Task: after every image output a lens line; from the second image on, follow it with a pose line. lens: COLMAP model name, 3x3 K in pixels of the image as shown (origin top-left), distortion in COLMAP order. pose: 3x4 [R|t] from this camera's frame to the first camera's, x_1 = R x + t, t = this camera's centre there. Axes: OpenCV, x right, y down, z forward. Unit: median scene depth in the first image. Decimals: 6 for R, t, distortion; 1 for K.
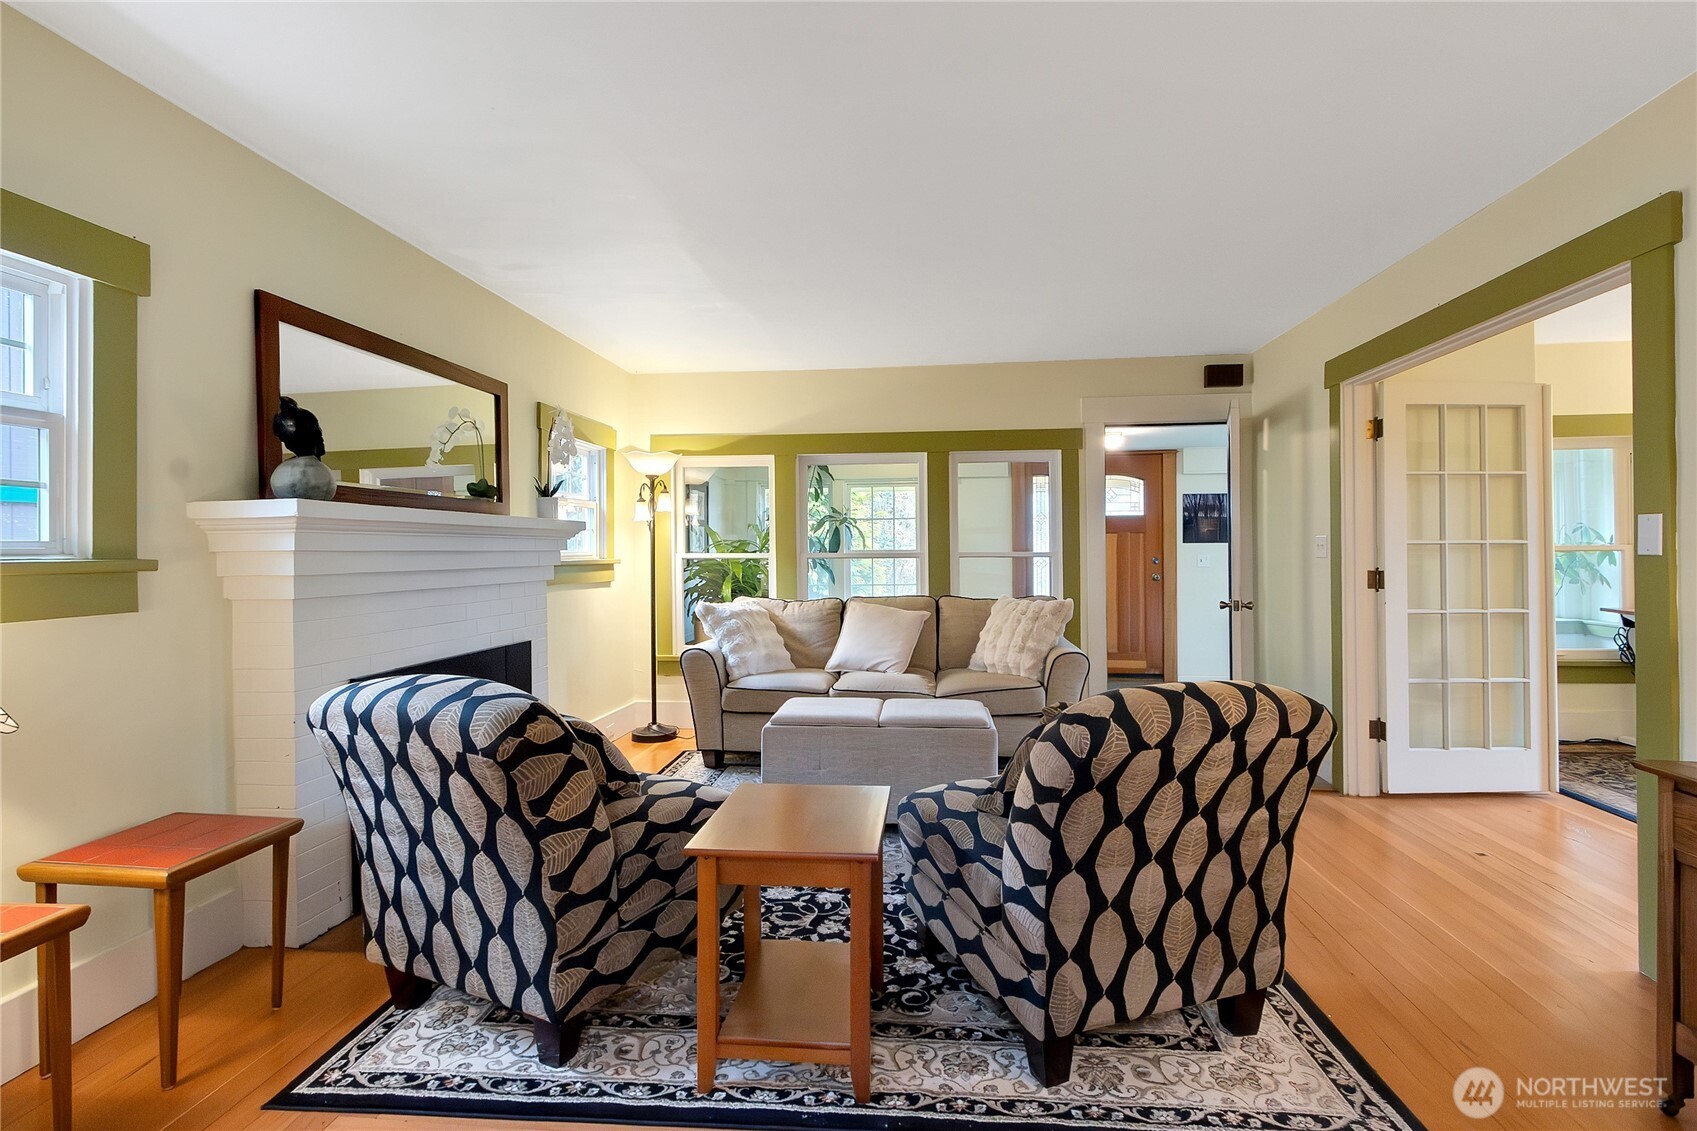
lens RADIAL K [[880.1, 0, 849.6], [0, 880.1, 547.5], [0, 0, 1]] dist [0.001509, 0.000221]
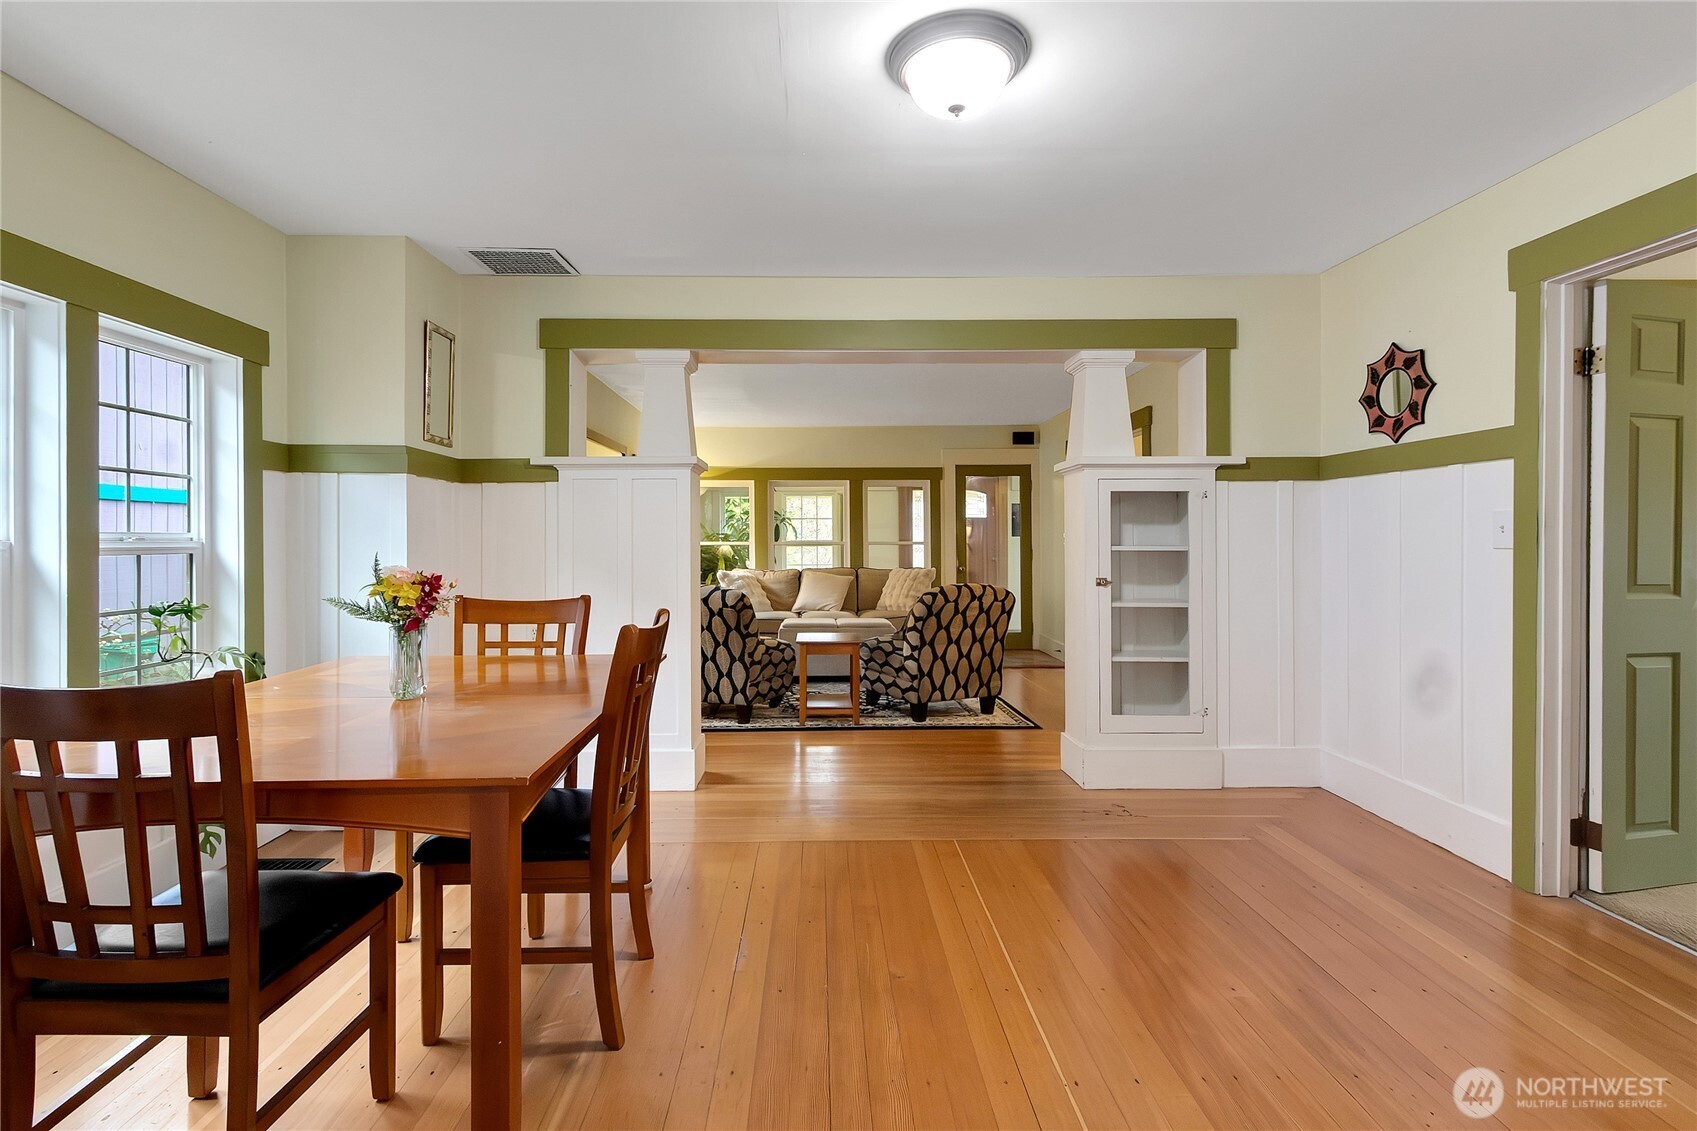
lens RADIAL K [[880.1, 0, 849.6], [0, 880.1, 547.5], [0, 0, 1]] dist [0.001509, 0.000221]
pose [[0.990780, 0.002107, 0.135466, -0.393258], [-0.003386, 0.999952, 0.009211, 0.005254], [-0.135440, -0.009585, 0.990739, -1.832367]]
